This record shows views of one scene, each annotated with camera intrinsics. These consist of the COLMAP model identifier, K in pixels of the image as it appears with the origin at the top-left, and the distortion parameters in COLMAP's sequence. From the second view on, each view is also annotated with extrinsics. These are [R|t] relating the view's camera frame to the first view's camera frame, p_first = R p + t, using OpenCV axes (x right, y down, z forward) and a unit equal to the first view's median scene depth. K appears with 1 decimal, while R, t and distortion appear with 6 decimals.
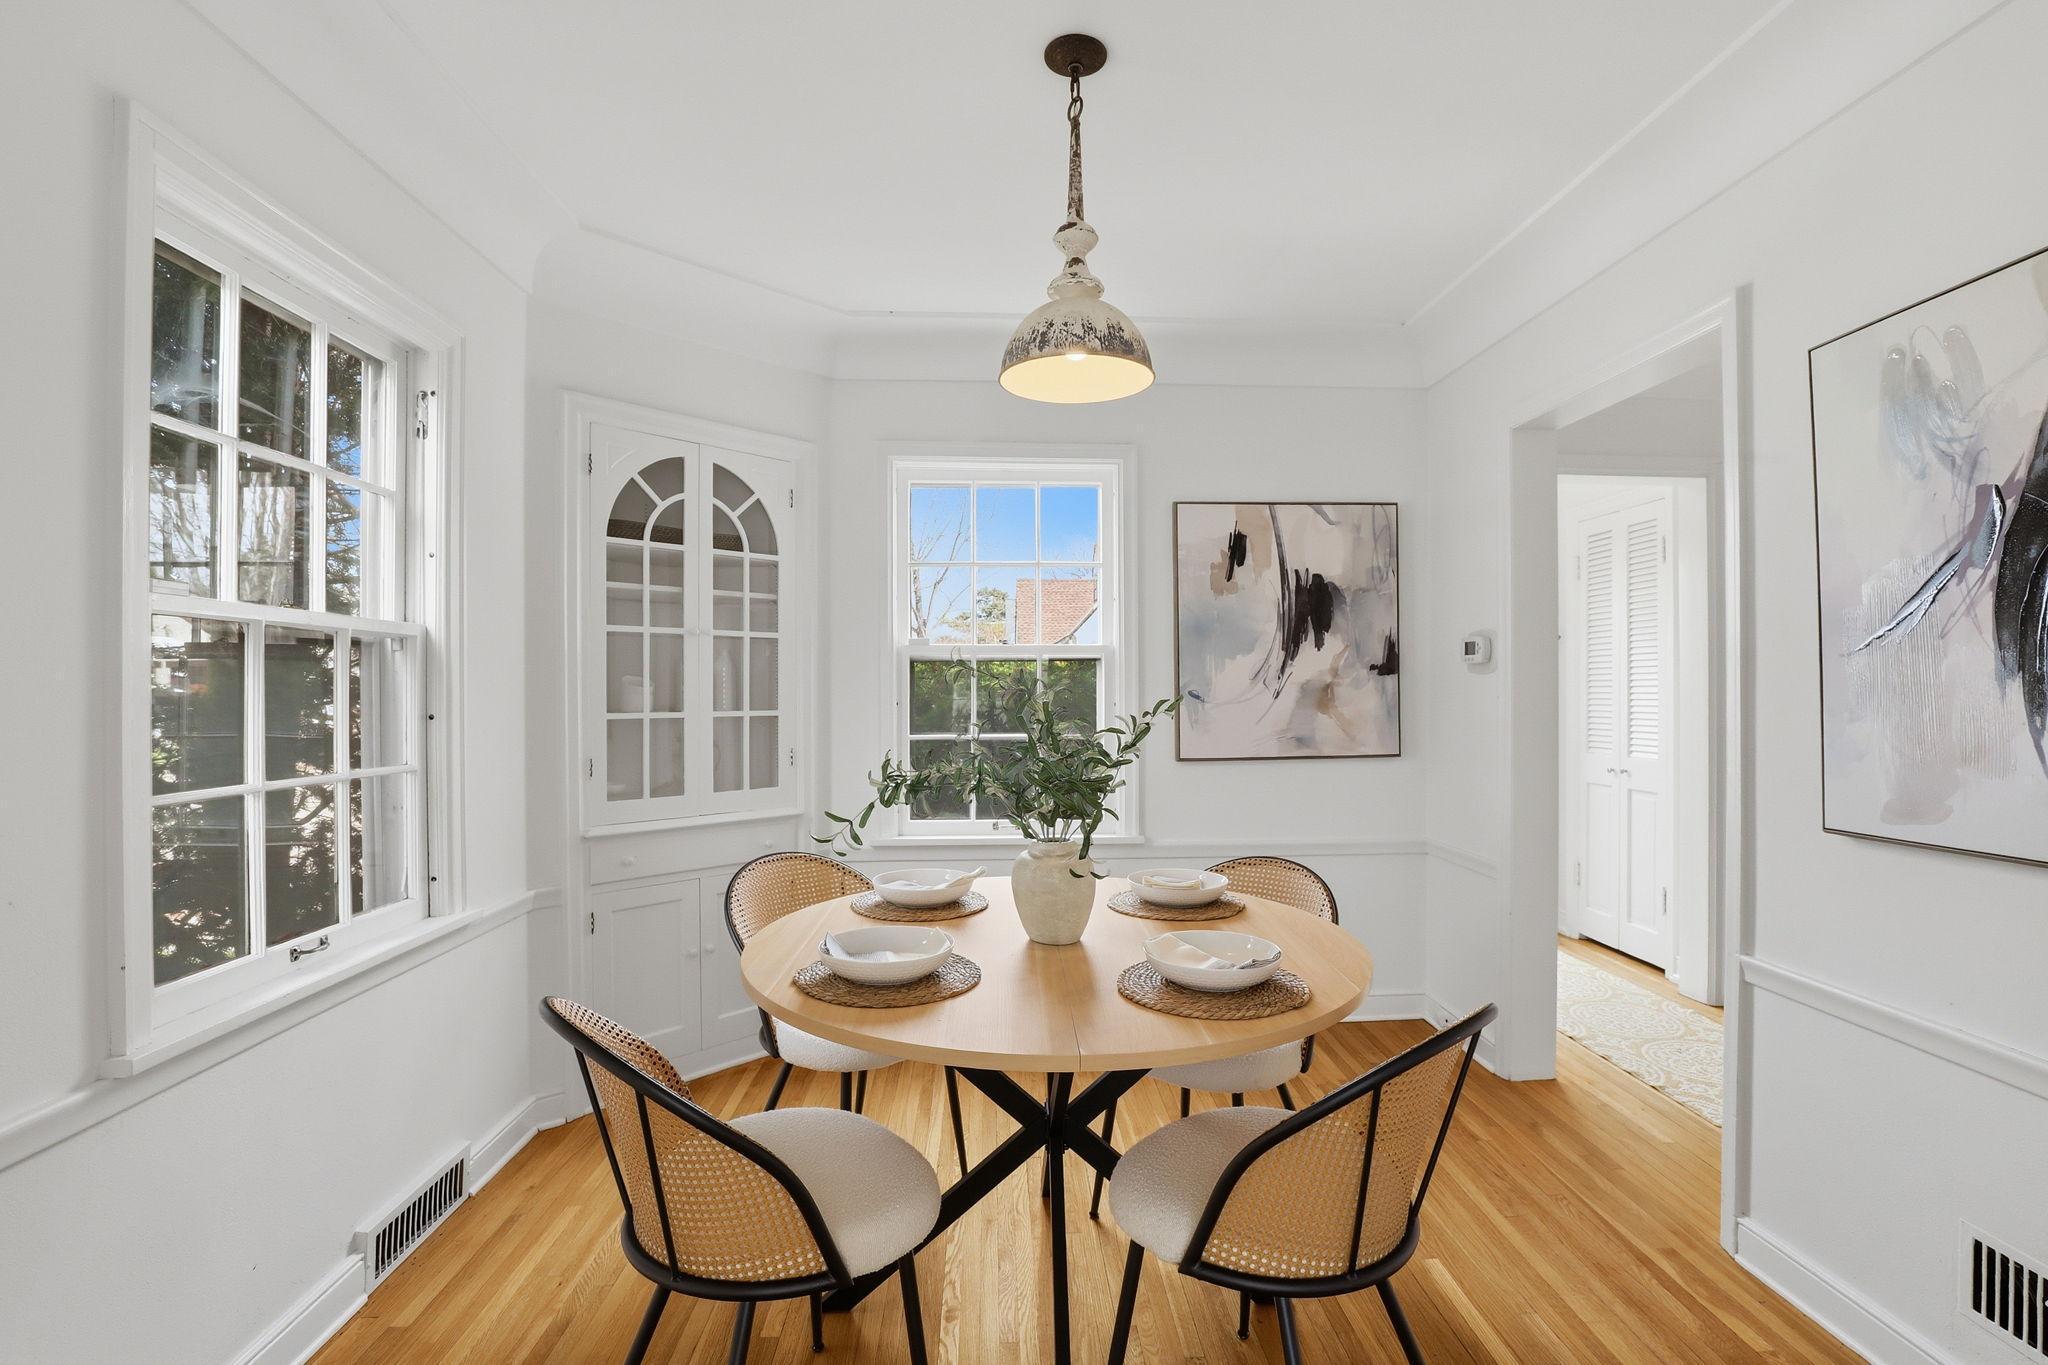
lens RADIAL K [[955.8, 0, 1053.1], [0, 955.8, 676.3], [0, 0, 1]] dist [-0.049660, 0.011250]
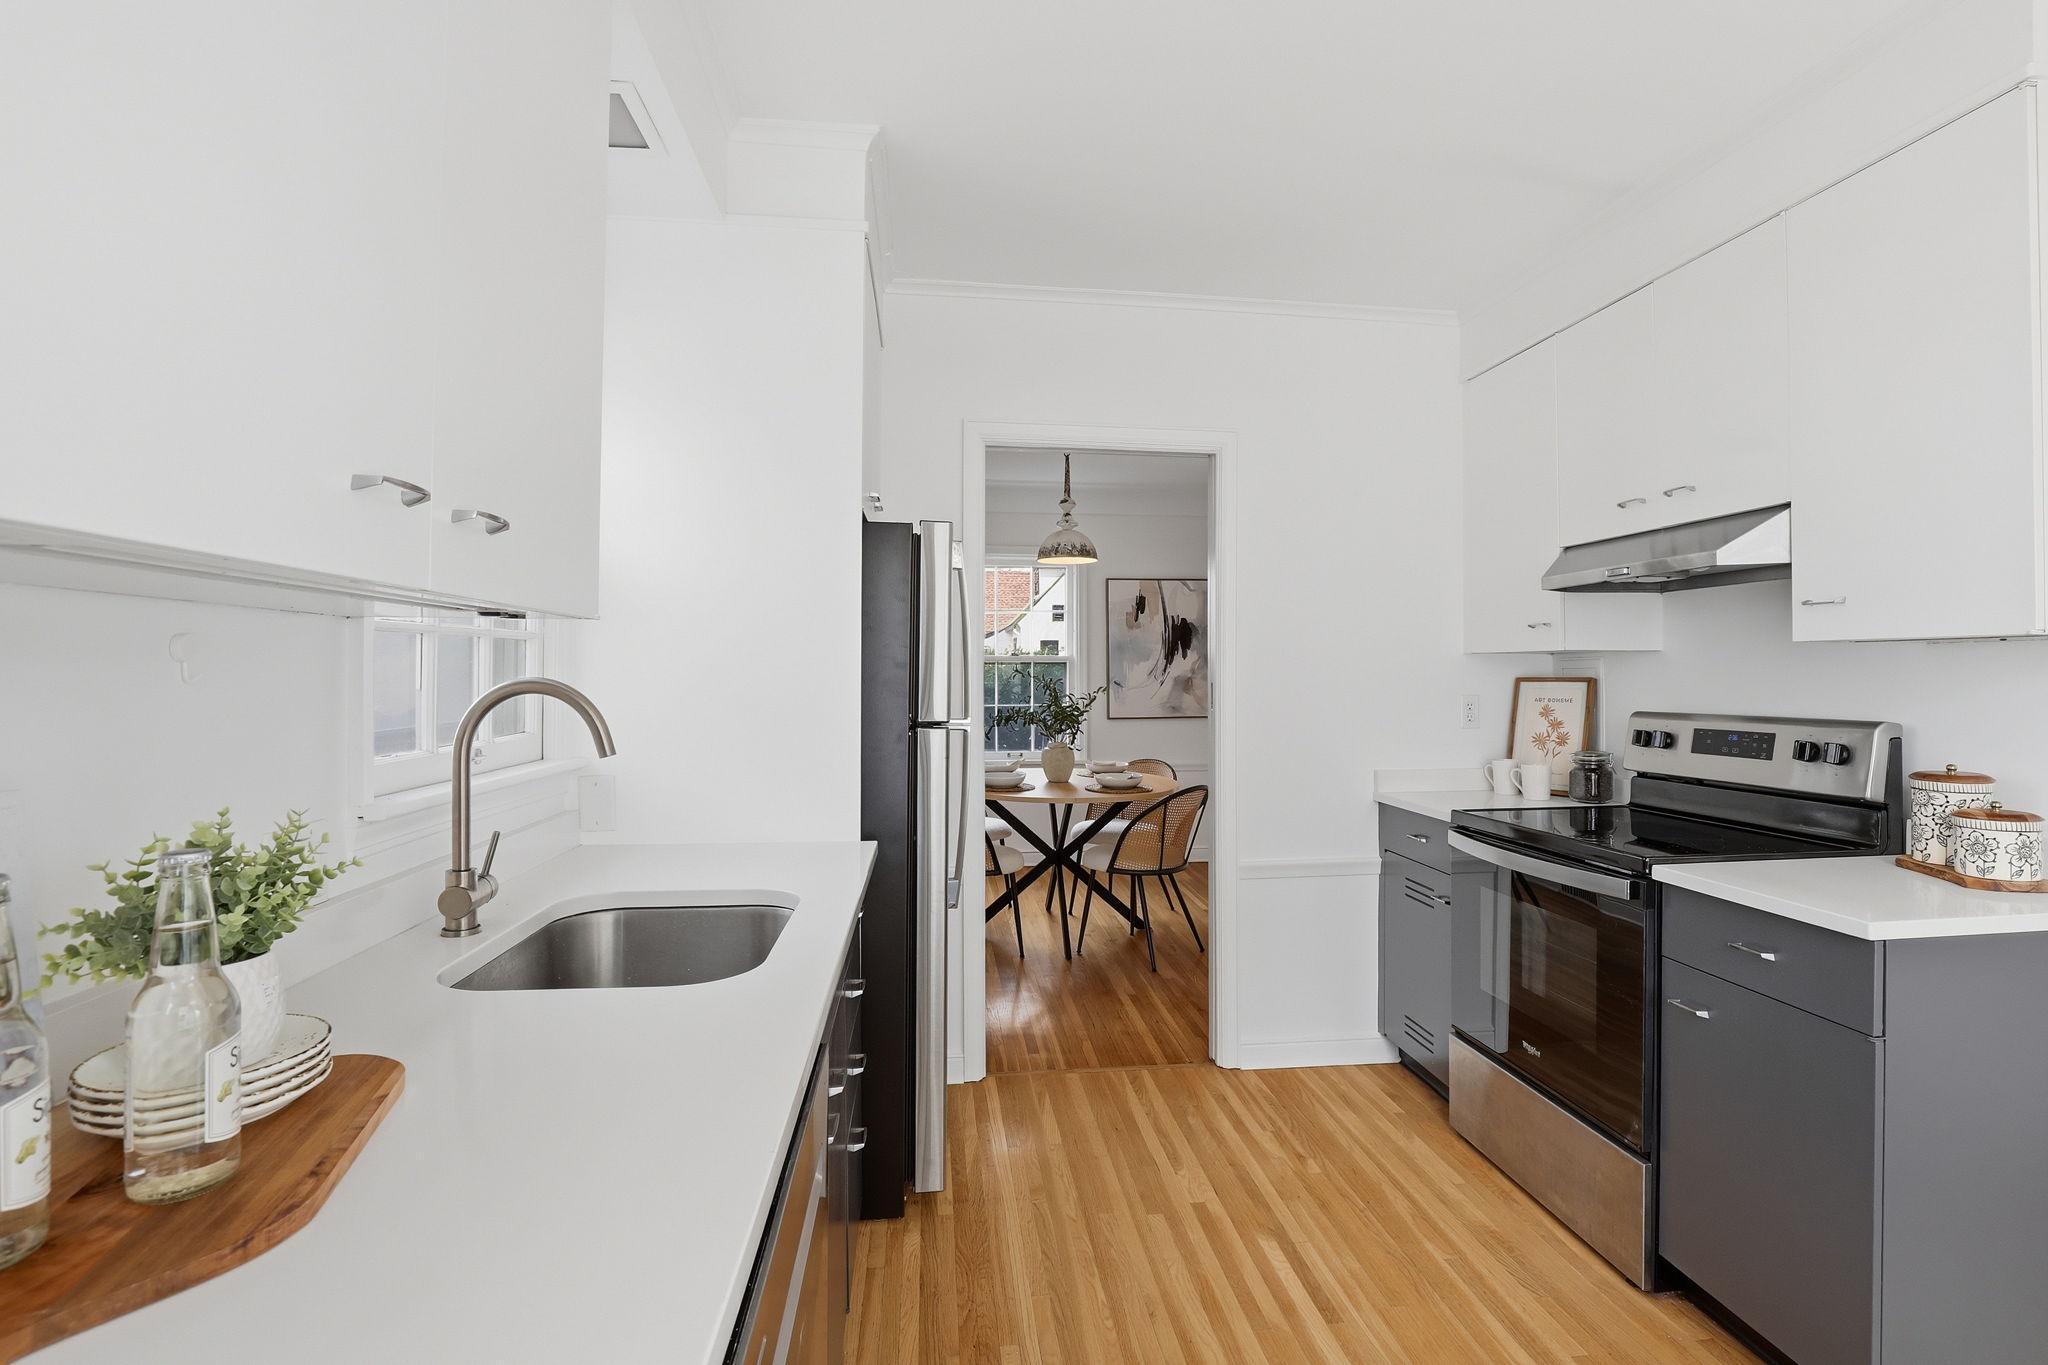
lens RADIAL K [[955.8, 0, 1053.1], [0, 955.8, 676.3], [0, 0, 1]] dist [-0.049660, 0.011250]
pose [[0.997617, -0.000603, 0.068989, -0.116931], [-0.000556, 0.999859, 0.016777, -0.028278], [-0.068989, -0.016775, 0.997476, -0.954334]]
